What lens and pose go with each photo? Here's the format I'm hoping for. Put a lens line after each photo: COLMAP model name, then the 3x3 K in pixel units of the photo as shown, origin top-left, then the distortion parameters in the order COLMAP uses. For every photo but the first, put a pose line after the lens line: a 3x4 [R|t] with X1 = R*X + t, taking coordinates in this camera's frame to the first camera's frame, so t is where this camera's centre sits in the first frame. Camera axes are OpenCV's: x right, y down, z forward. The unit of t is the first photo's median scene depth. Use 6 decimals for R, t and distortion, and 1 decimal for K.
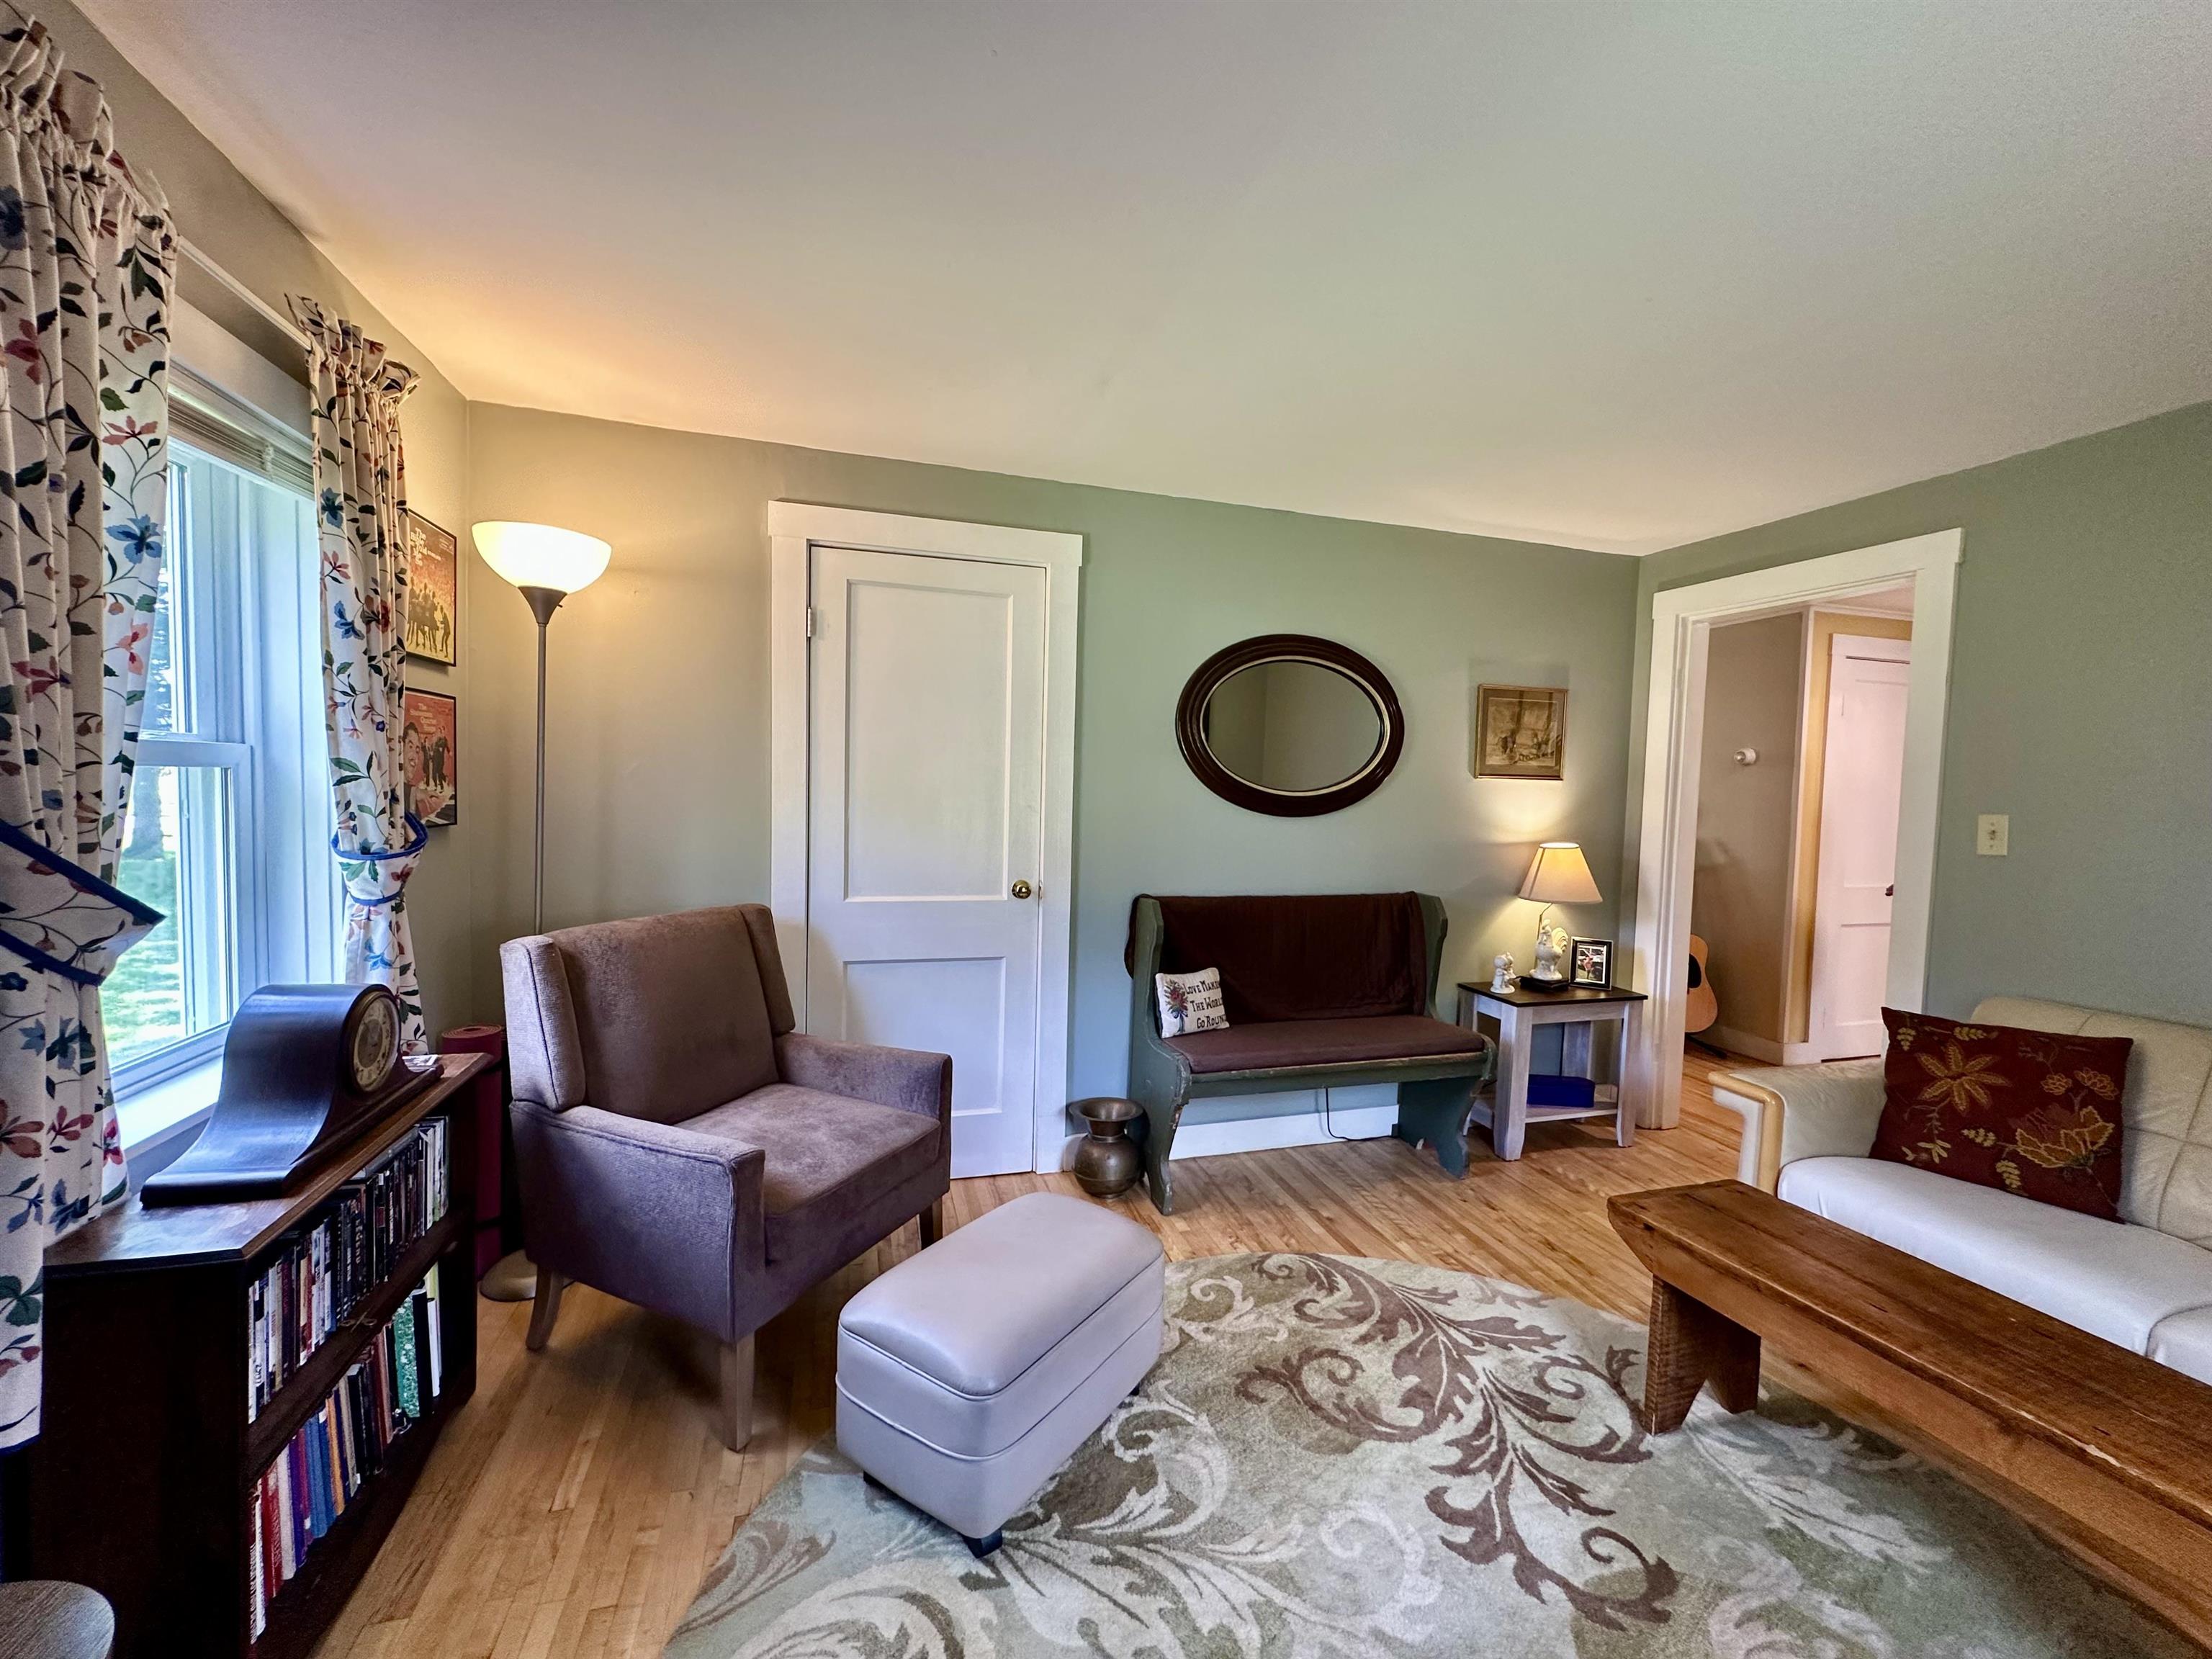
lens RADIAL K [[888.0, 0, 1106.0], [0, 888.0, 829.5], [0, 0, 1]] dist [0.000171, -0.000014]
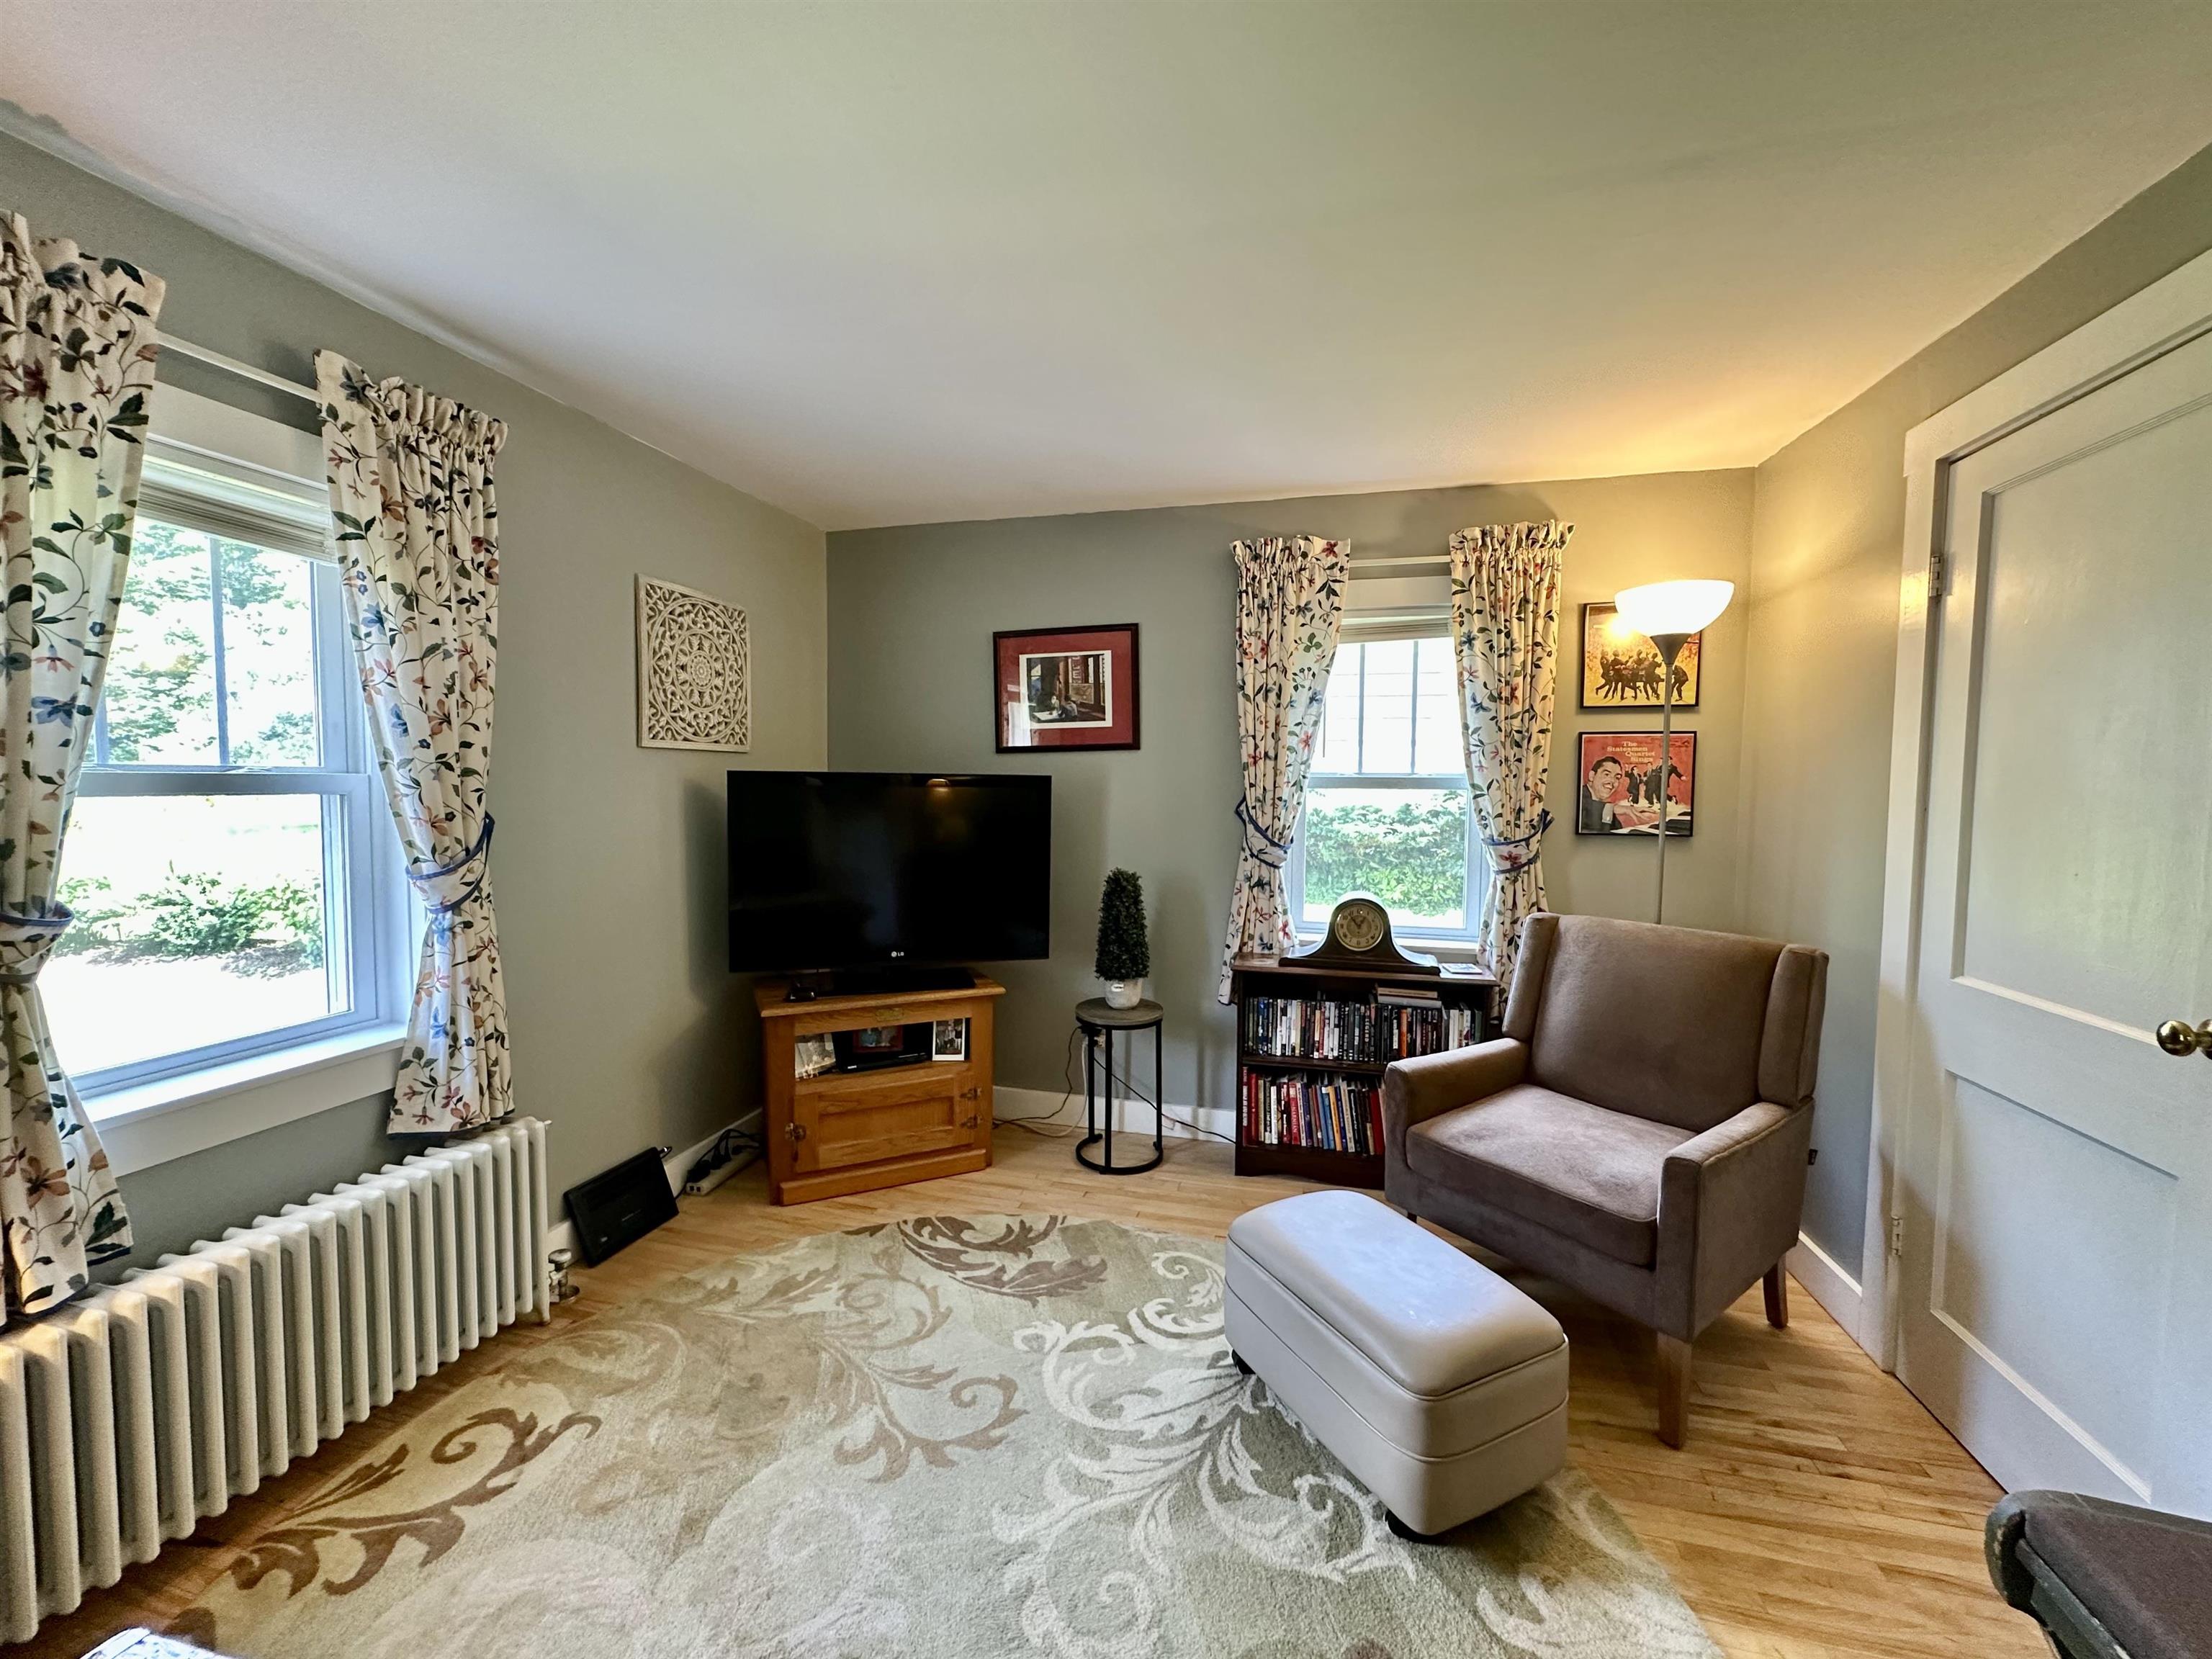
lens RADIAL K [[888.0, 0, 1106.0], [0, 888.0, 829.5], [0, 0, 1]] dist [0.000171, -0.000014]
pose [[-0.515908, 0.015261, -0.856508, 0.989484], [-0.066857, 0.996074, 0.058018, -0.044437], [0.854031, 0.087195, -0.512862, 1.302303]]
